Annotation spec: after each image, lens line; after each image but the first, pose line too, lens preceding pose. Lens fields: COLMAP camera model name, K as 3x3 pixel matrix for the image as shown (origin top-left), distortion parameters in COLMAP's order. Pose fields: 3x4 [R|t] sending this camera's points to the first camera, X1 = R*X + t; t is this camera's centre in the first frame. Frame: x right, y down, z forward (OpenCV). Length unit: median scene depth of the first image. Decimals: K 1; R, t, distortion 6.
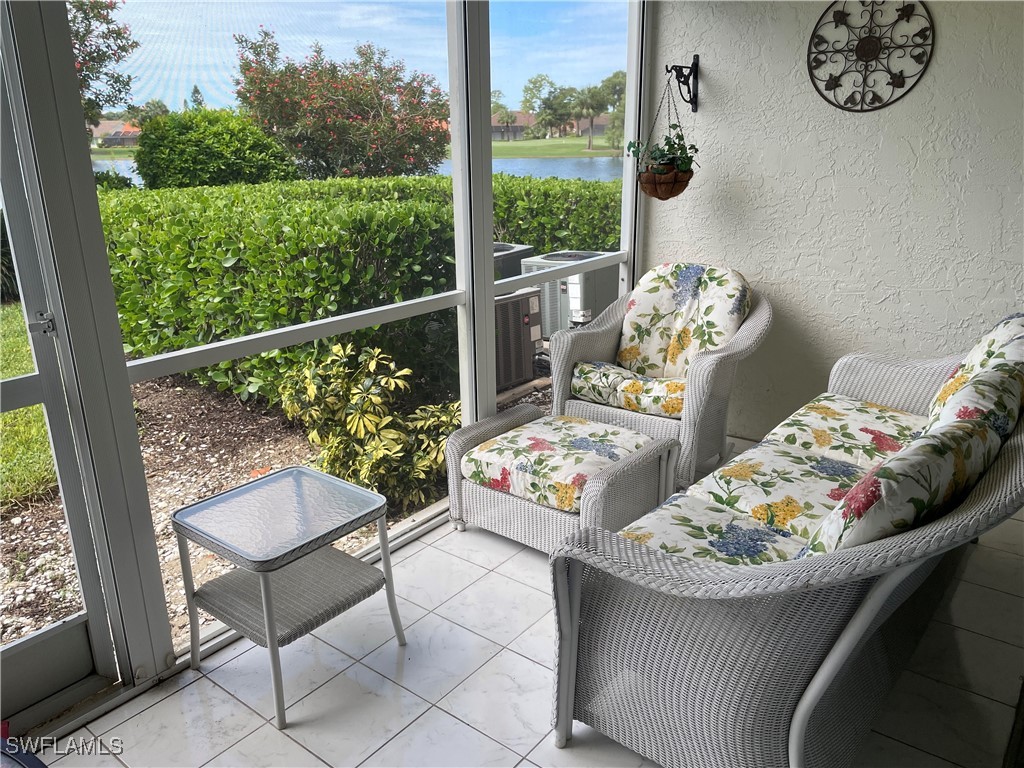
lens RADIAL K [[767.8, 0, 512.0], [0, 767.8, 384.0], [0, 0, 1]] dist [0.083614, -0.108951]
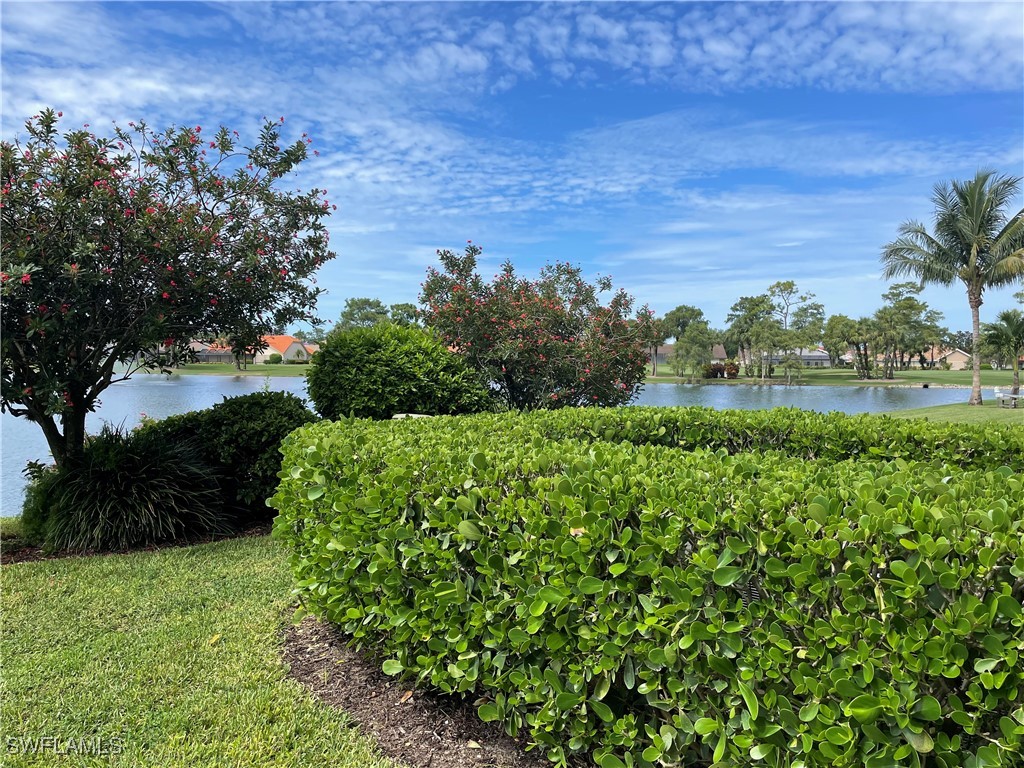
lens RADIAL K [[767.8, 0, 512.0], [0, 767.8, 384.0], [0, 0, 1]] dist [0.083614, -0.108951]
pose [[0.998212, 0.028276, -0.052661, -0.219164], [-0.041740, 0.960386, -0.275528, -0.058021], [0.042784, 0.277234, 0.959849, 0.196225]]
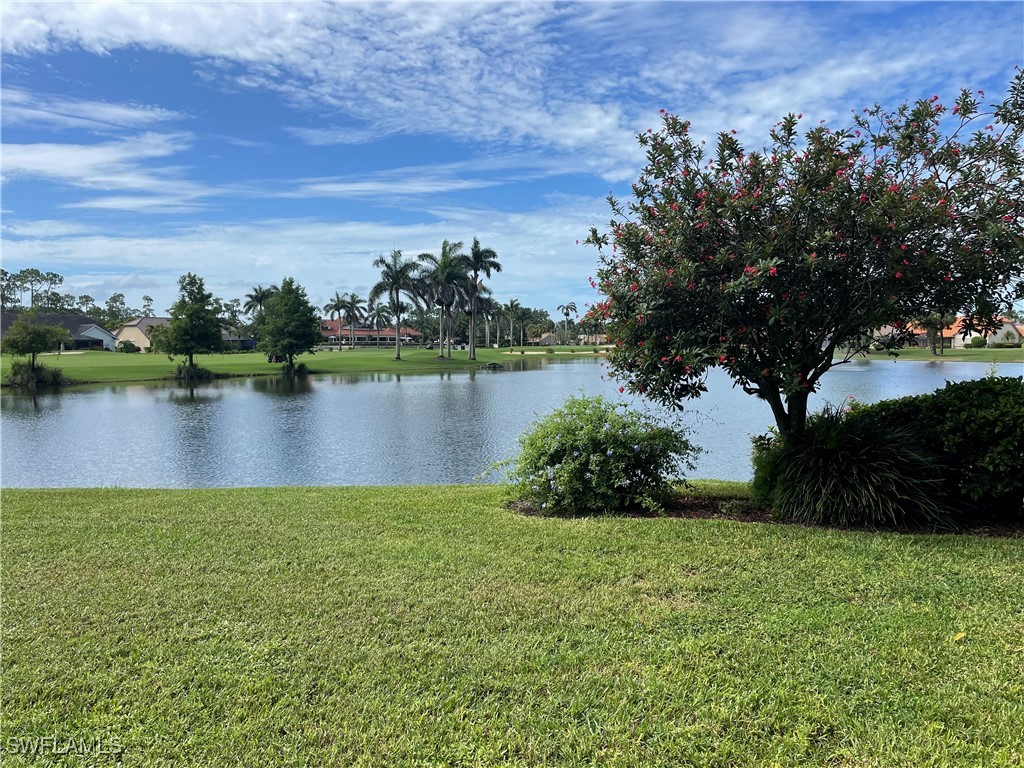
lens RADIAL K [[767.8, 0, 512.0], [0, 767.8, 384.0], [0, 0, 1]] dist [0.083614, -0.108951]
pose [[0.630181, 0.054553, -0.774529, -0.239395], [-0.243875, 0.960954, -0.130741, -0.051419], [0.737154, 0.271279, 0.618879, 0.183446]]
